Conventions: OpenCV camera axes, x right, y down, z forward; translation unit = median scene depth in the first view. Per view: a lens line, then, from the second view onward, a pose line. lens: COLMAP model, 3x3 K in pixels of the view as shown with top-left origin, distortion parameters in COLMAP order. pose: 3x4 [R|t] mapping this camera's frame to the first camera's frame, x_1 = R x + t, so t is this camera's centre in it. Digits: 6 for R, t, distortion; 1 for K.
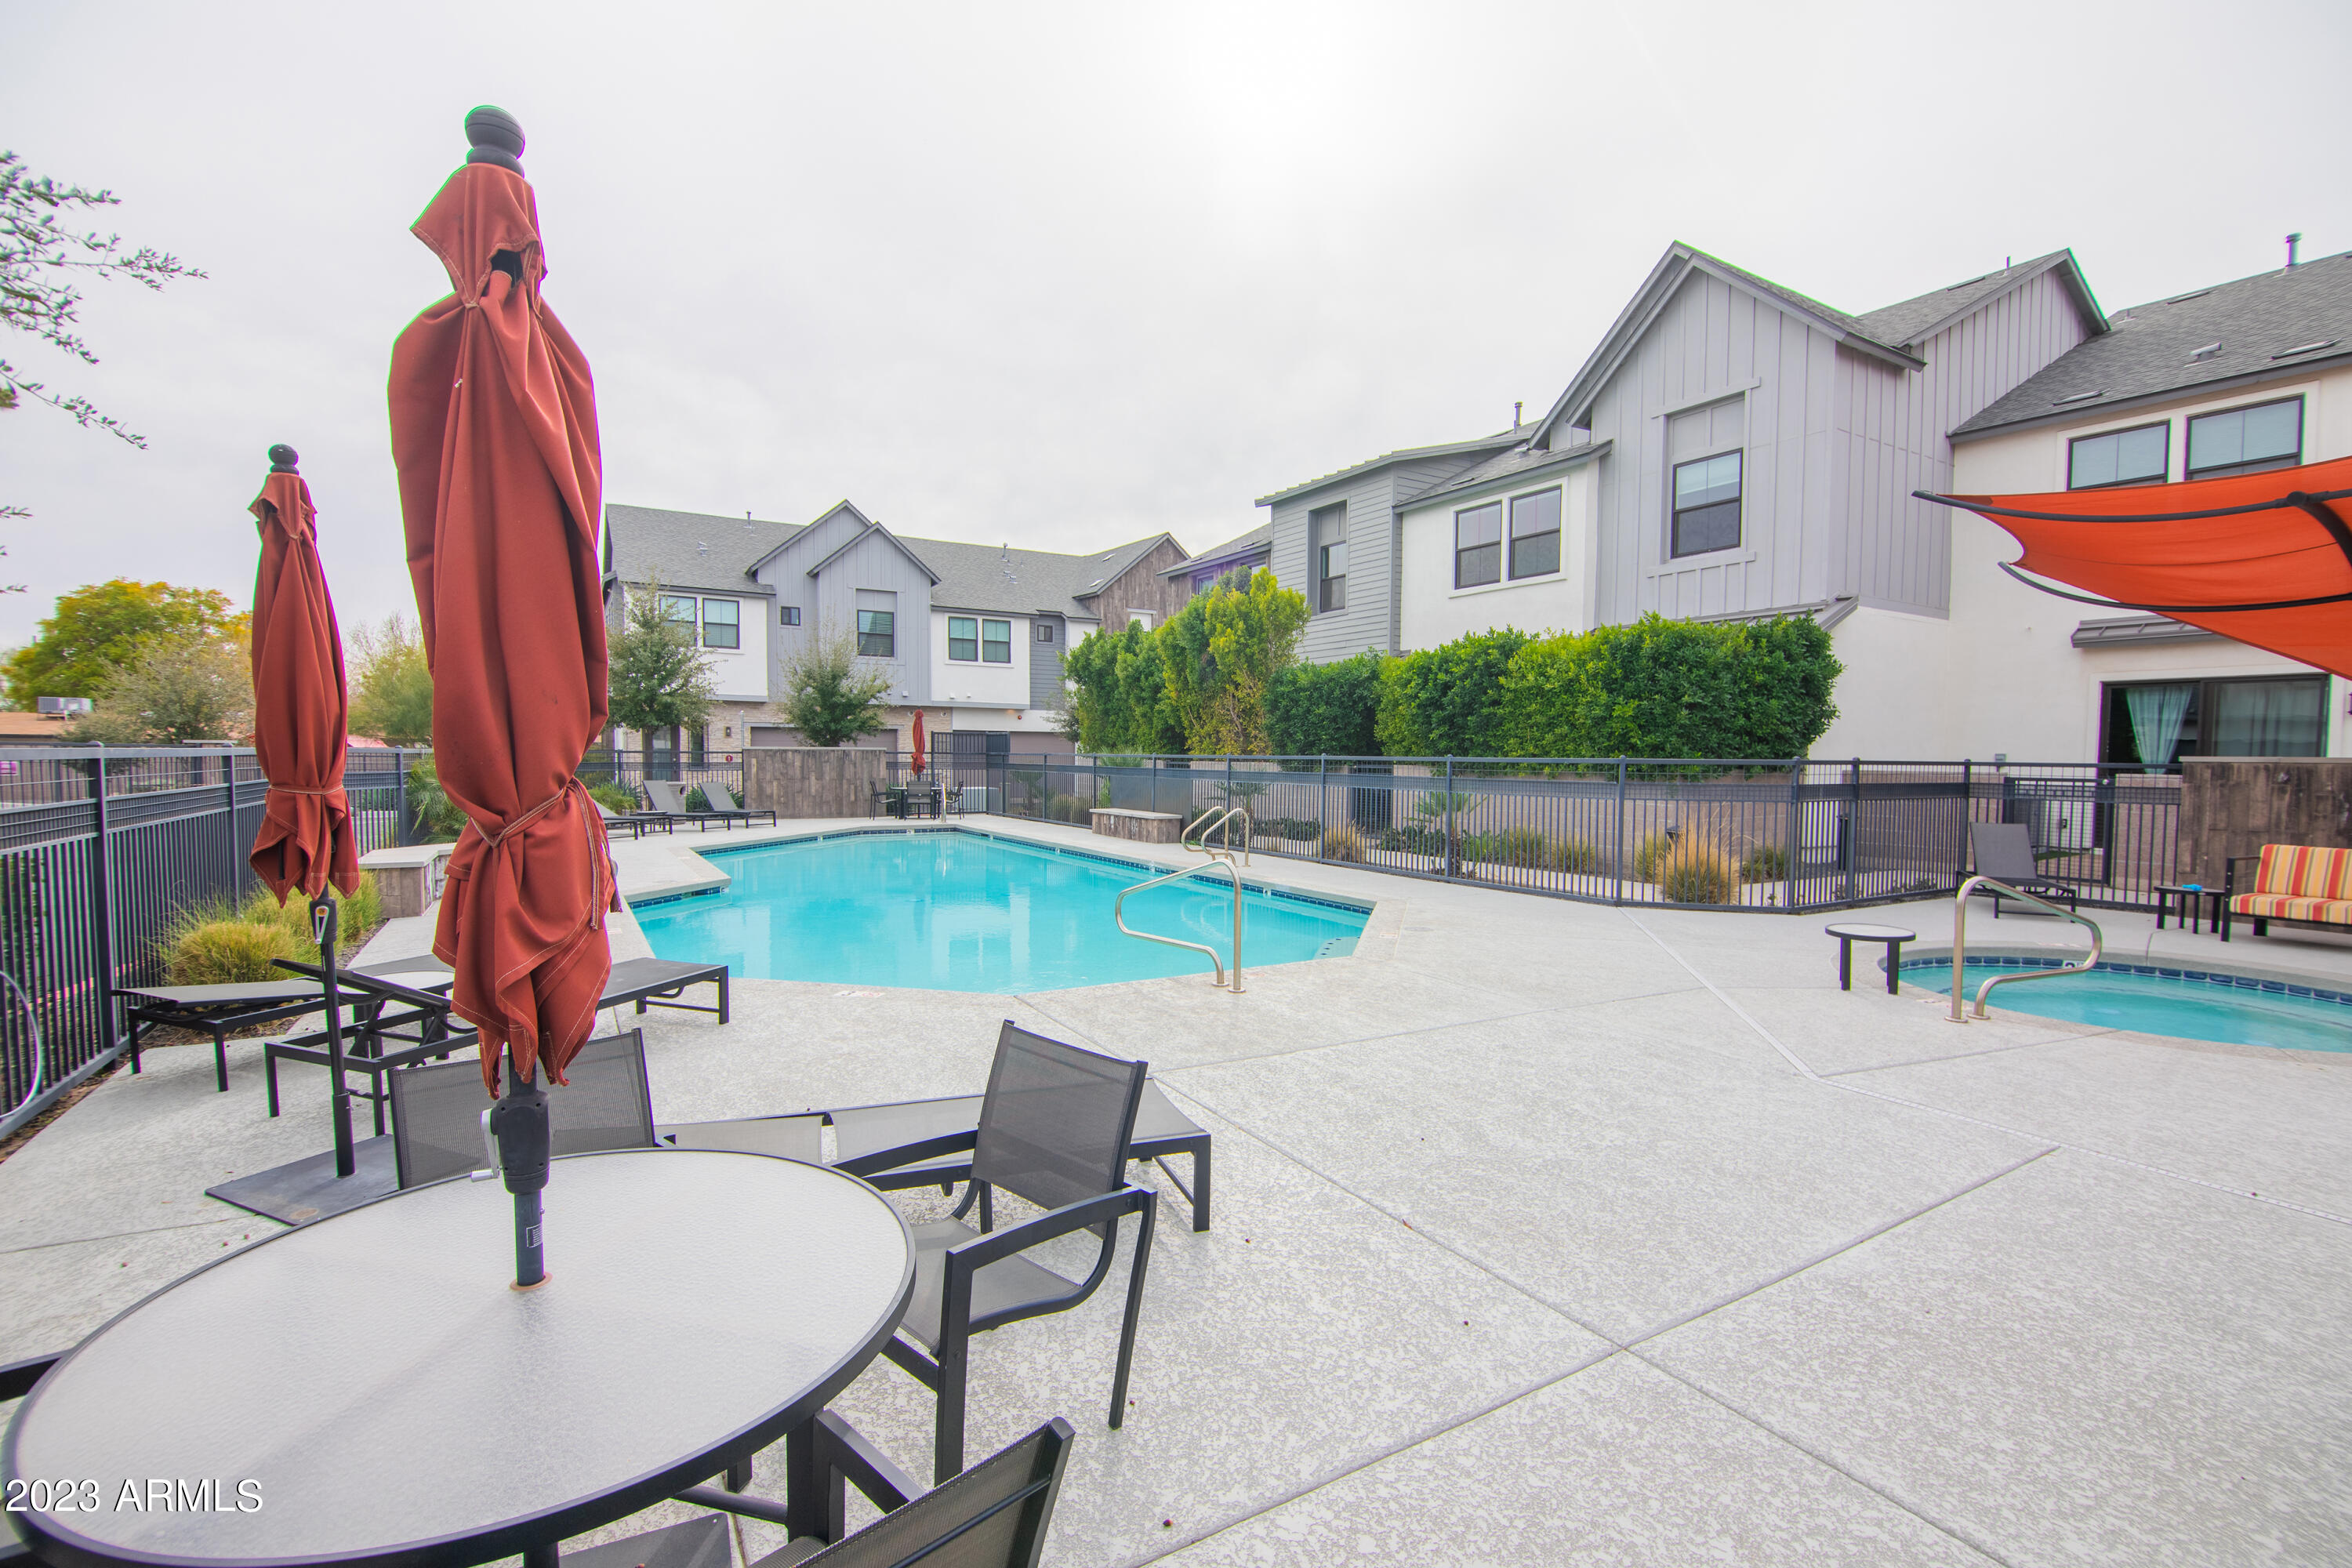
lens RADIAL K [[1085.2, 0, 1178.2], [0, 1085.2, 812.6], [0, 0, 1]] dist [-0.000461, -0.010779]
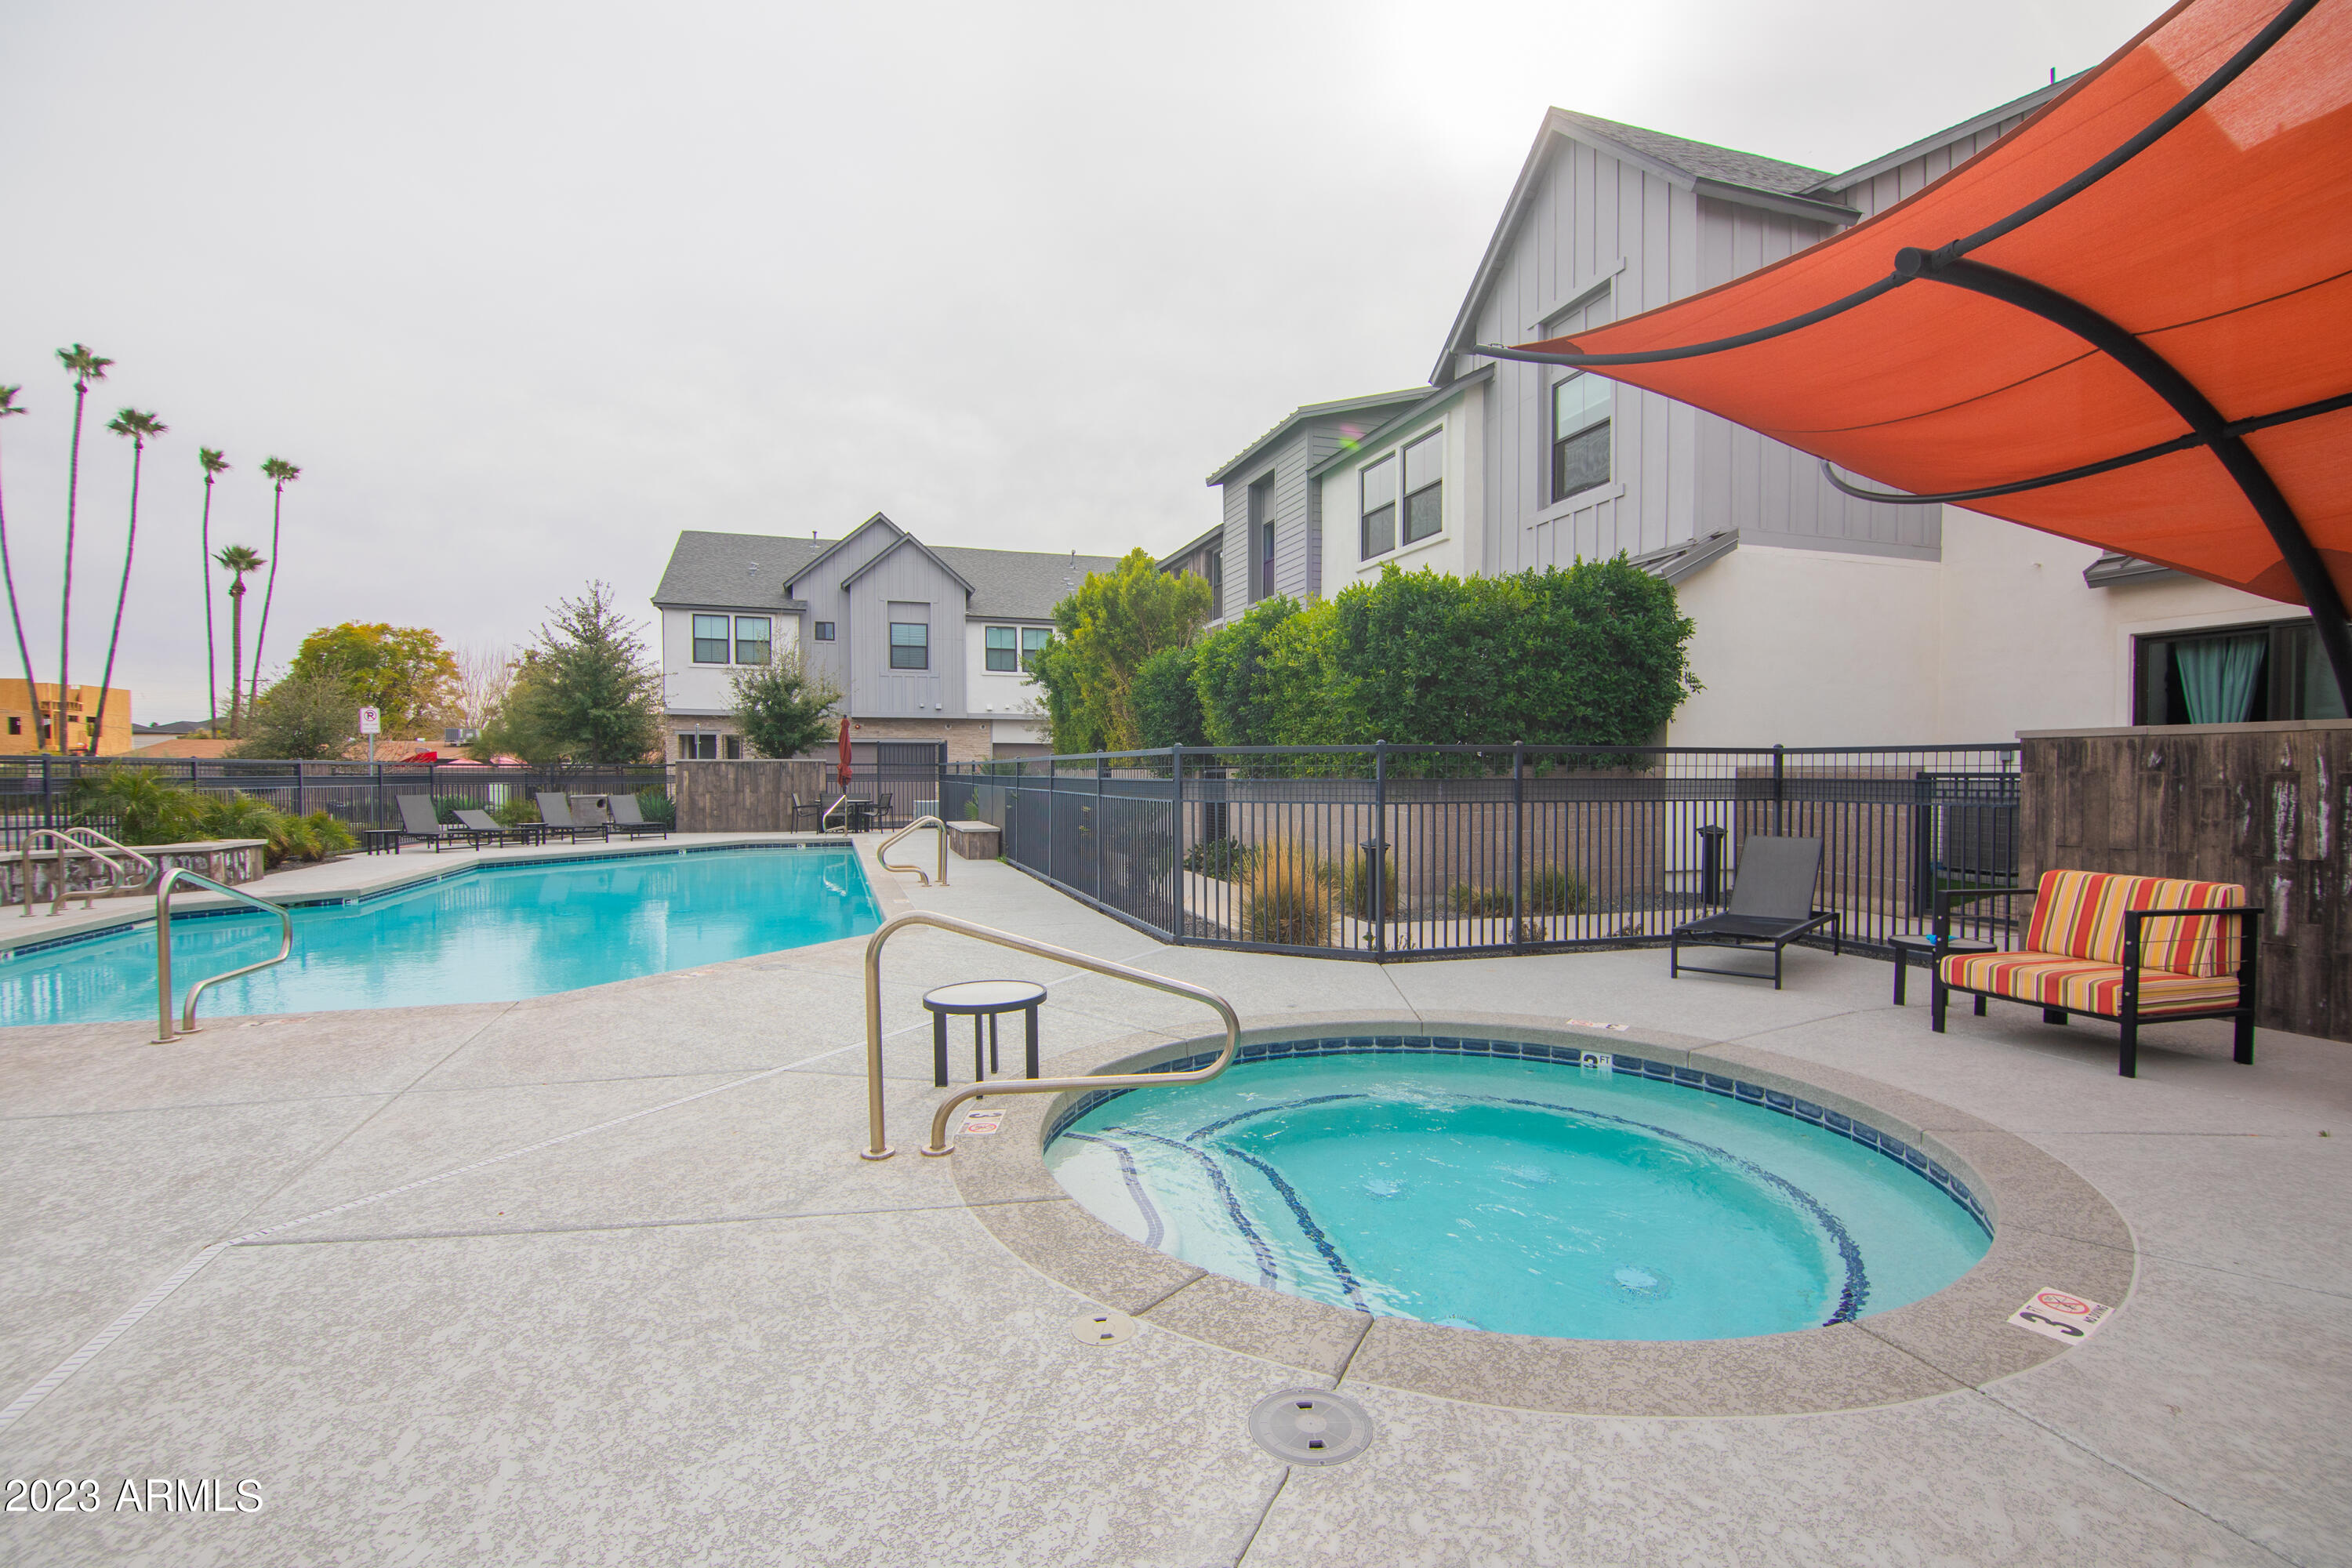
lens RADIAL K [[1107.5, 0, 1194.3], [0, 1107.5, 796.5], [0, 0, 1]] dist [0.003684, -0.013867]
pose [[0.974582, -0.003534, -0.224003, 0.399057], [-0.003937, 0.999451, -0.032898, 0.006395], [0.223996, 0.032944, 0.974033, 0.172605]]
